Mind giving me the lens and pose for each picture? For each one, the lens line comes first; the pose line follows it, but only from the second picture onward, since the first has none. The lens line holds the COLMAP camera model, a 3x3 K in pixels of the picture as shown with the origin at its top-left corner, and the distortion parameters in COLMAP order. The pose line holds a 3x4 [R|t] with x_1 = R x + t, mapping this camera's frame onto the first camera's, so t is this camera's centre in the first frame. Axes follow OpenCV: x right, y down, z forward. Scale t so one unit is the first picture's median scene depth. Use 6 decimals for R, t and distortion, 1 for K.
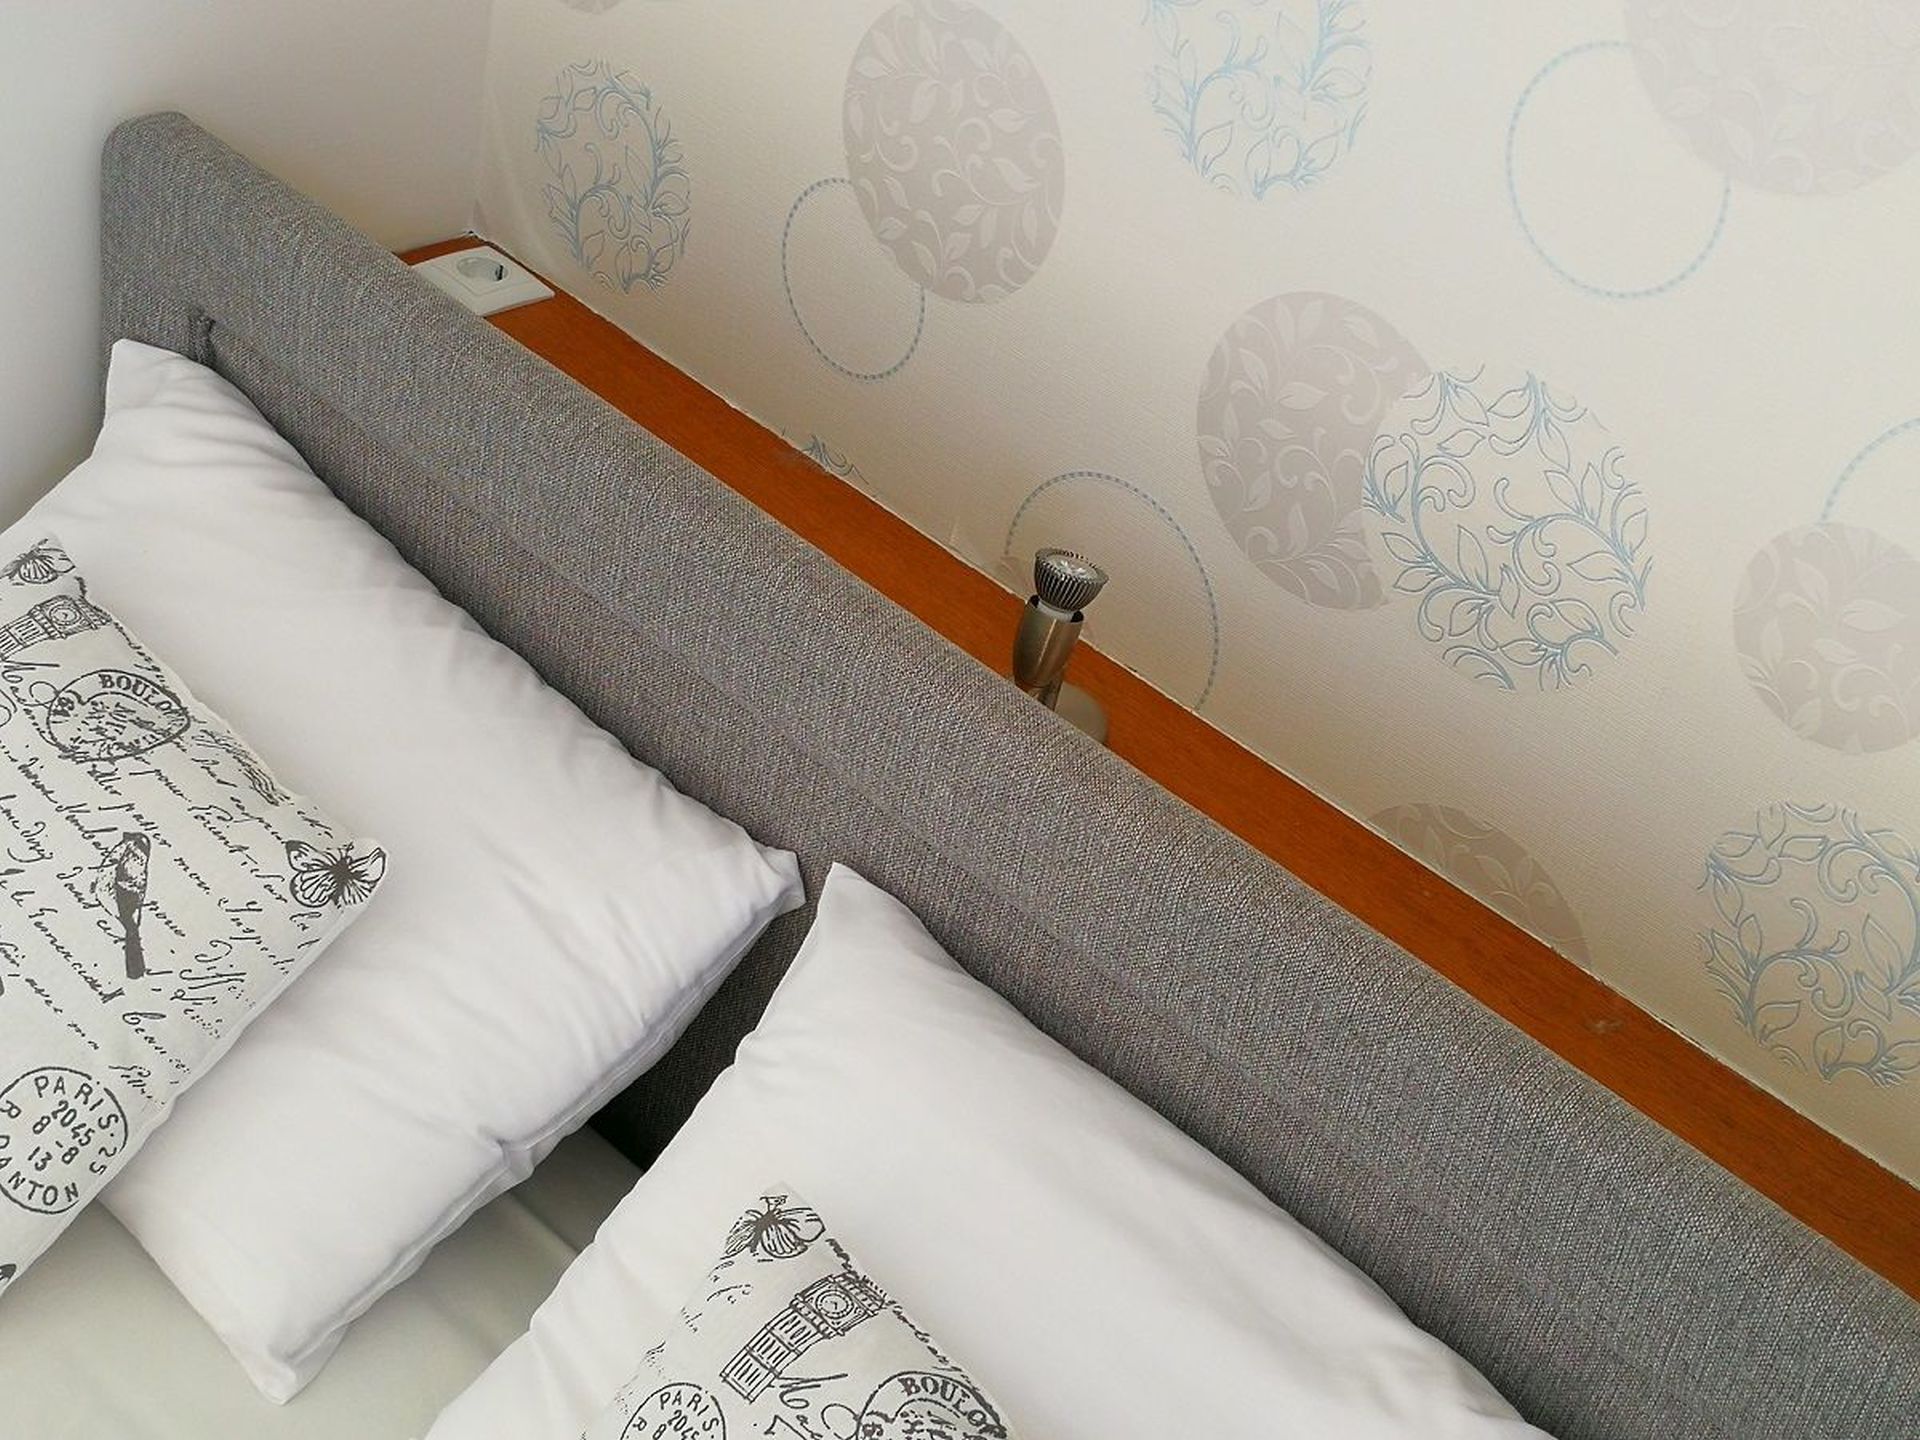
lens RADIAL K [[3133.6, 0, 882.2], [0, 3133.6, 855.8], [0, 0, 1]] dist [0.056863, 0.000000]
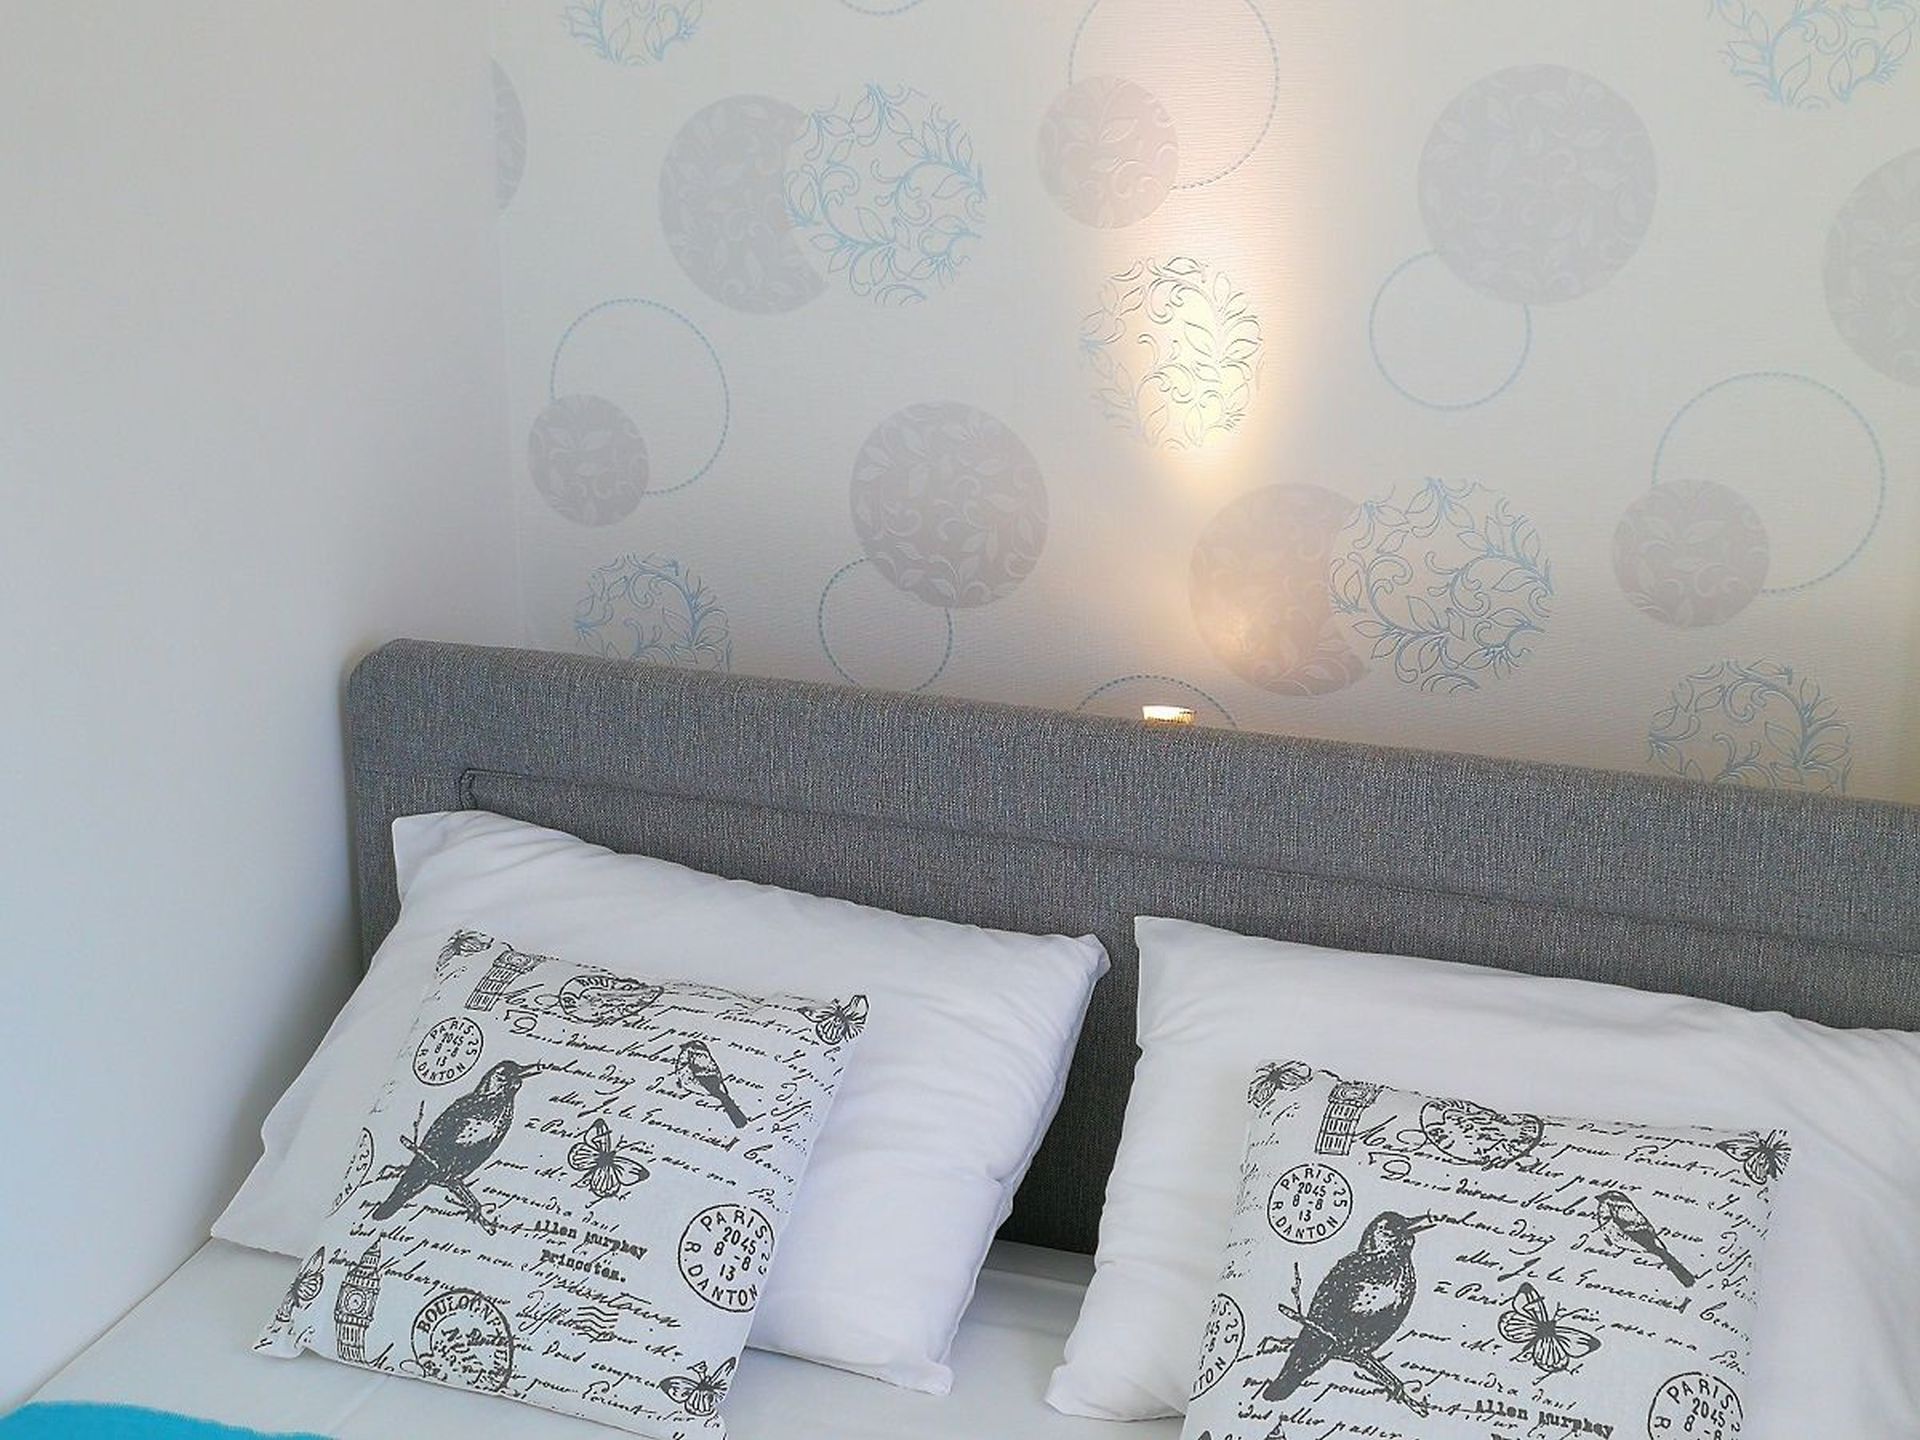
lens RADIAL K [[3133.6, 0, 971.2], [0, 3133.6, 730.5], [0, 0, 1]] dist [0.056863, 0.000000]
pose [[0.902173, -0.286967, 0.322077, -0.524949], [0.367437, 0.902362, -0.225239, 0.221700], [-0.225994, 0.321547, 0.919529, -0.322145]]
